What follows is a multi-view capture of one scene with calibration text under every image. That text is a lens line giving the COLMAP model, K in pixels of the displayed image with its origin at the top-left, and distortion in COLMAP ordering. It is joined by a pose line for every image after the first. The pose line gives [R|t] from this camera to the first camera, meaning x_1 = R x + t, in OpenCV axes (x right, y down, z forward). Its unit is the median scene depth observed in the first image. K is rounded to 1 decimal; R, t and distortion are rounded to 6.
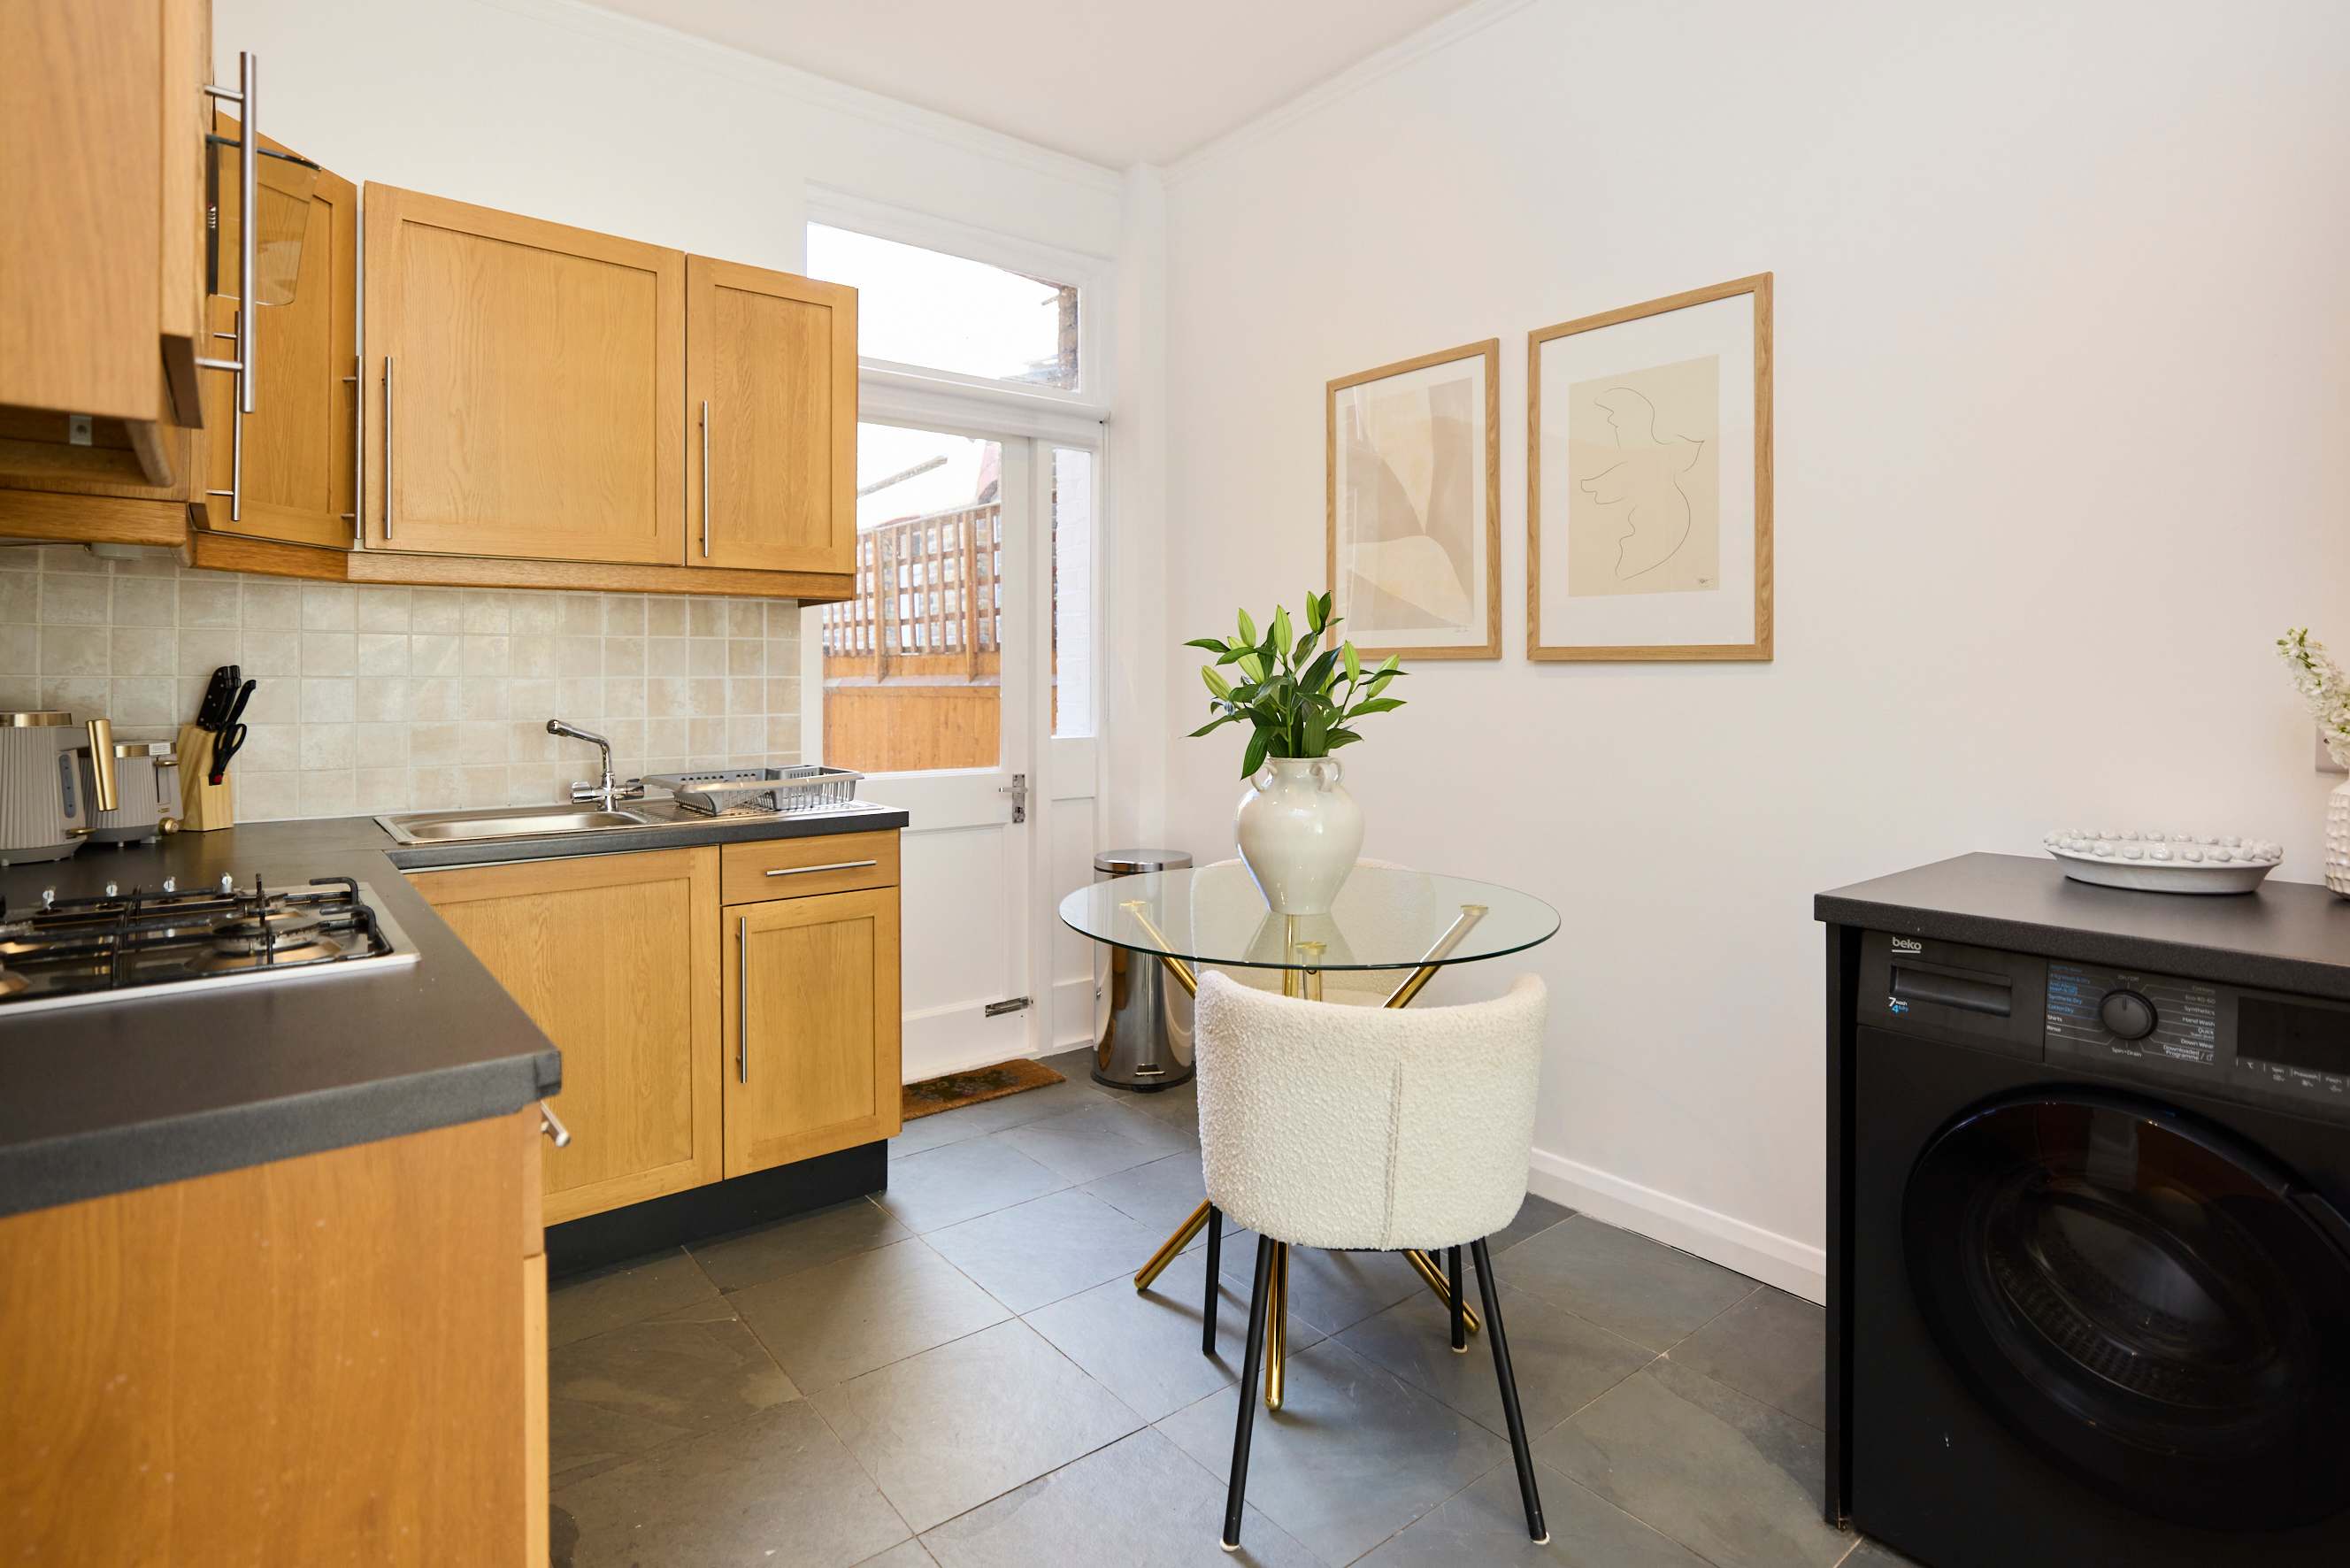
lens RADIAL K [[1200.3, 0, 1169.1], [0, 1200.3, 675.6], [0, 0, 1]] dist [-0.026383, 0.011802]
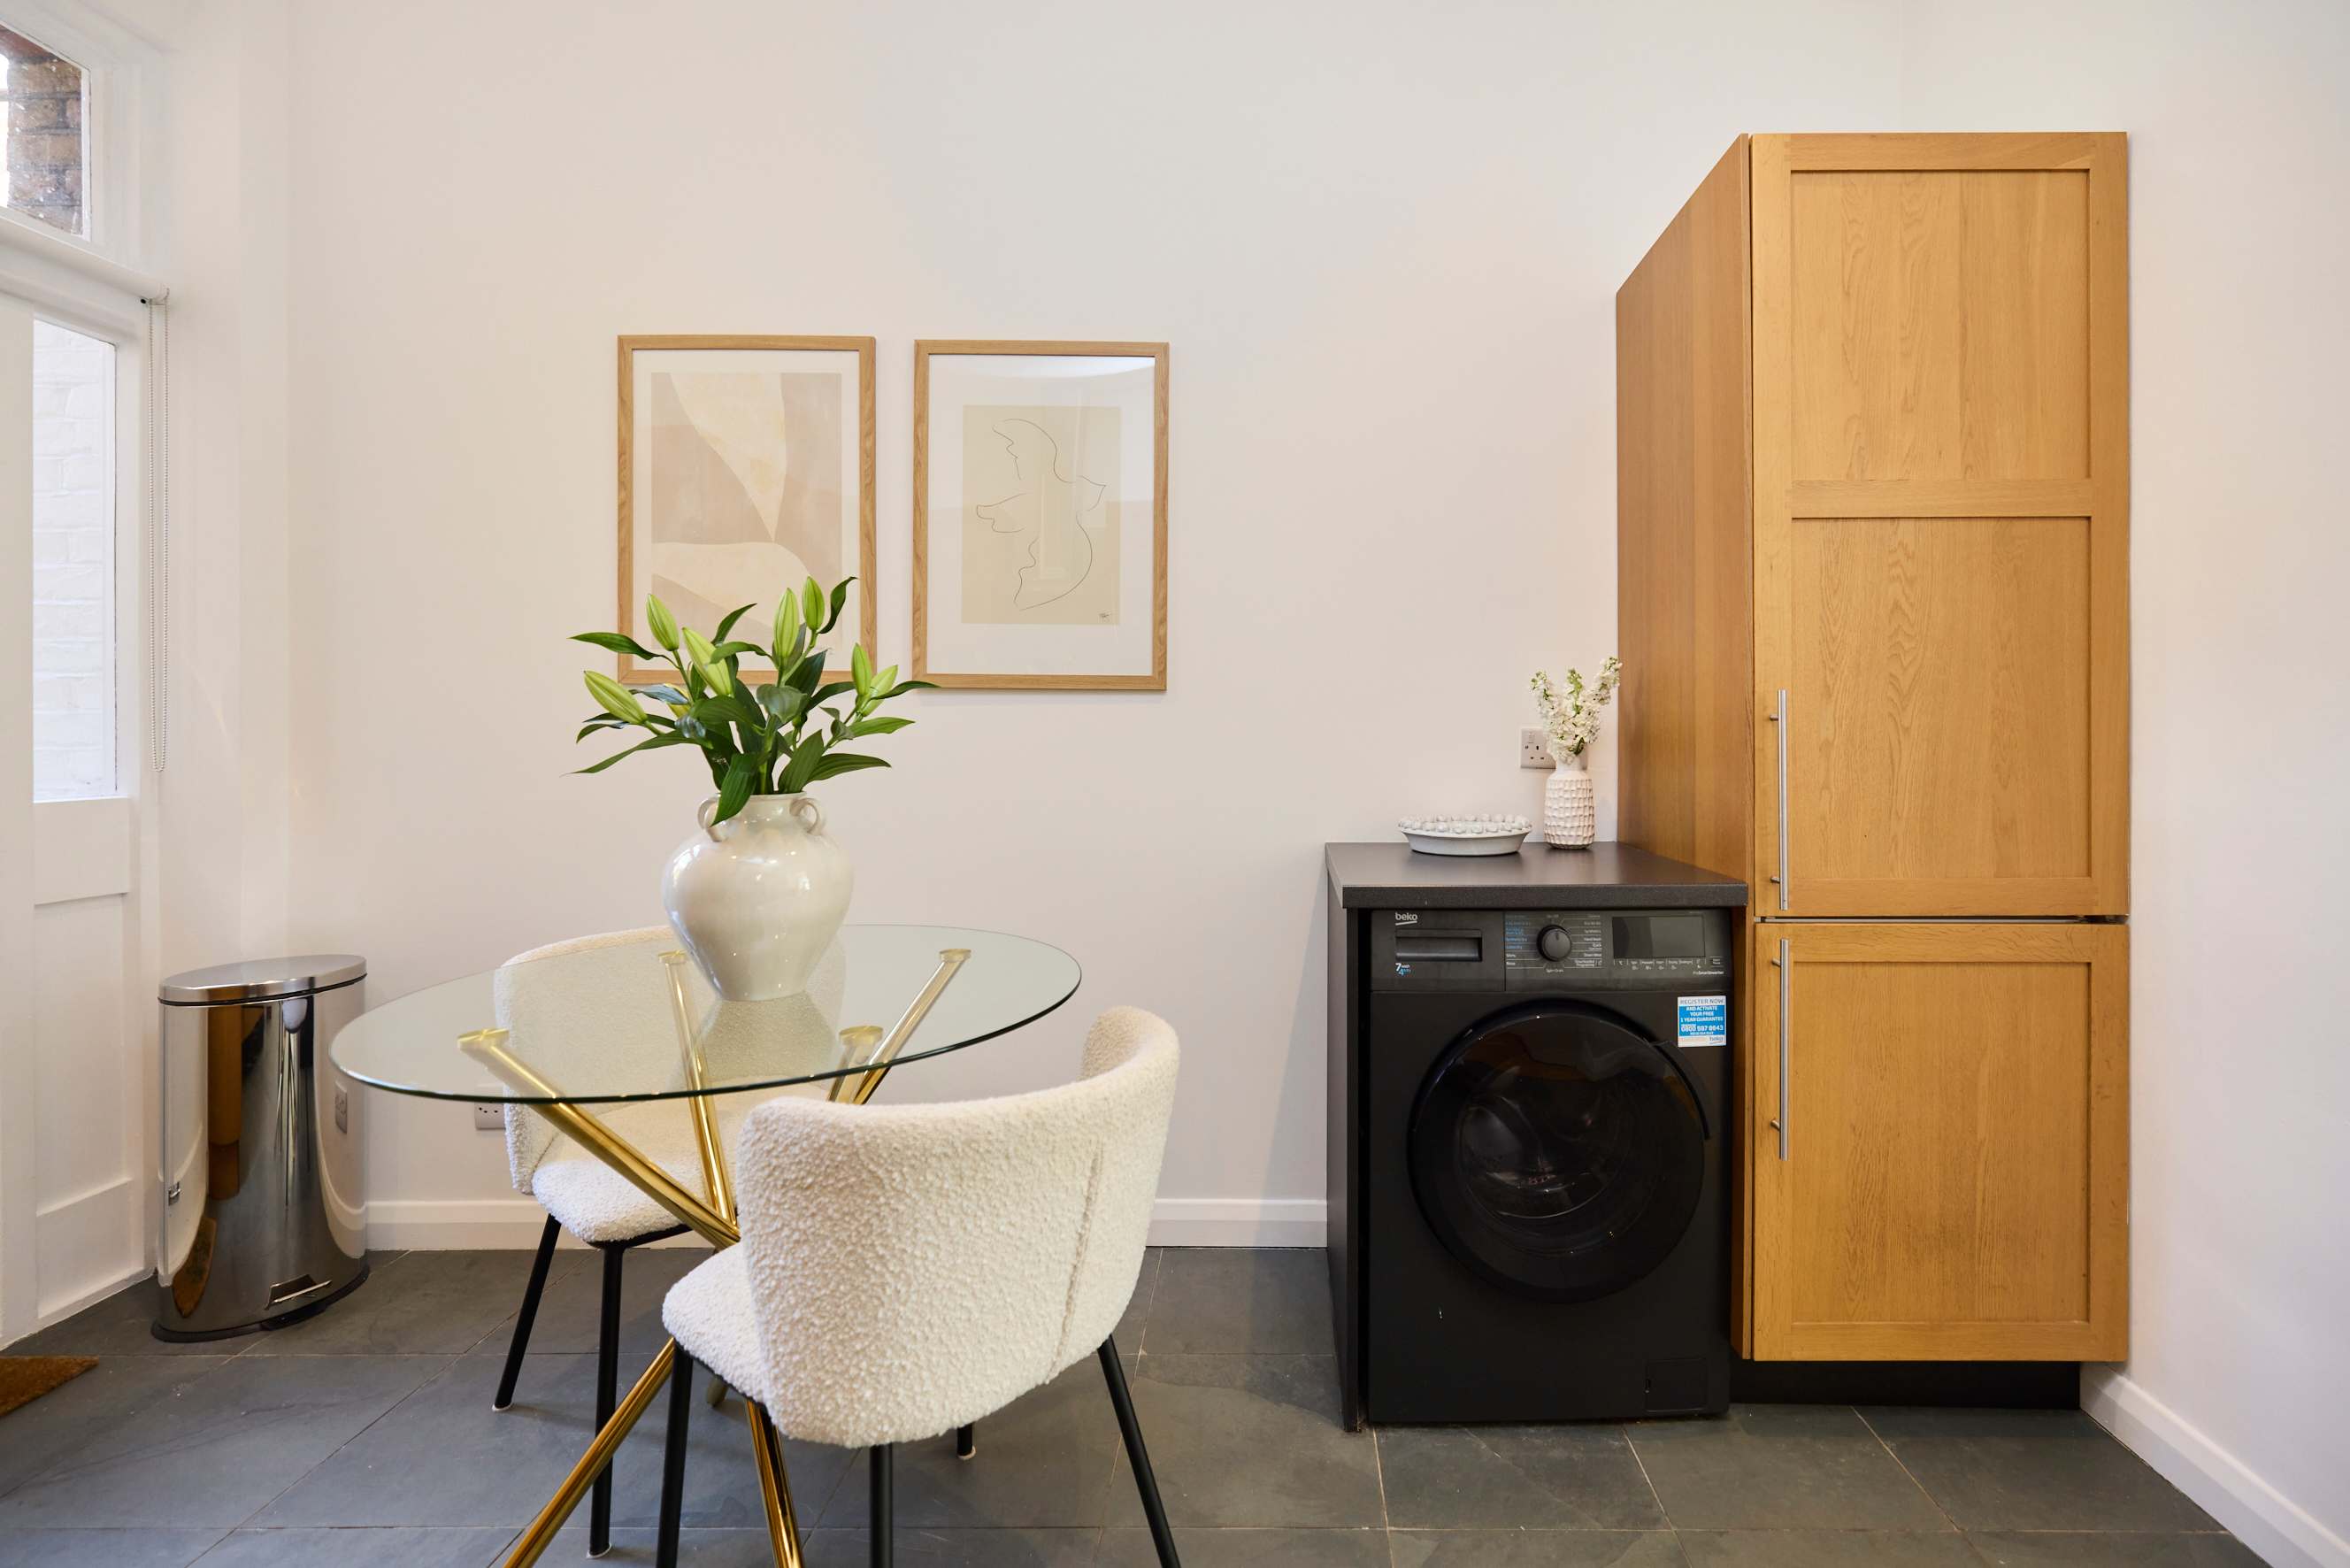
lens RADIAL K [[1041.8, 0, 1276.6], [0, 1041.8, 740.1], [0, 0, 1]] dist [0.004487, -0.002305]
pose [[0.618405, -0.003571, 0.785851, -0.196583], [-0.001005, 0.999985, 0.005335, 0.027570], [-0.785859, -0.004089, 0.618392, 0.303097]]
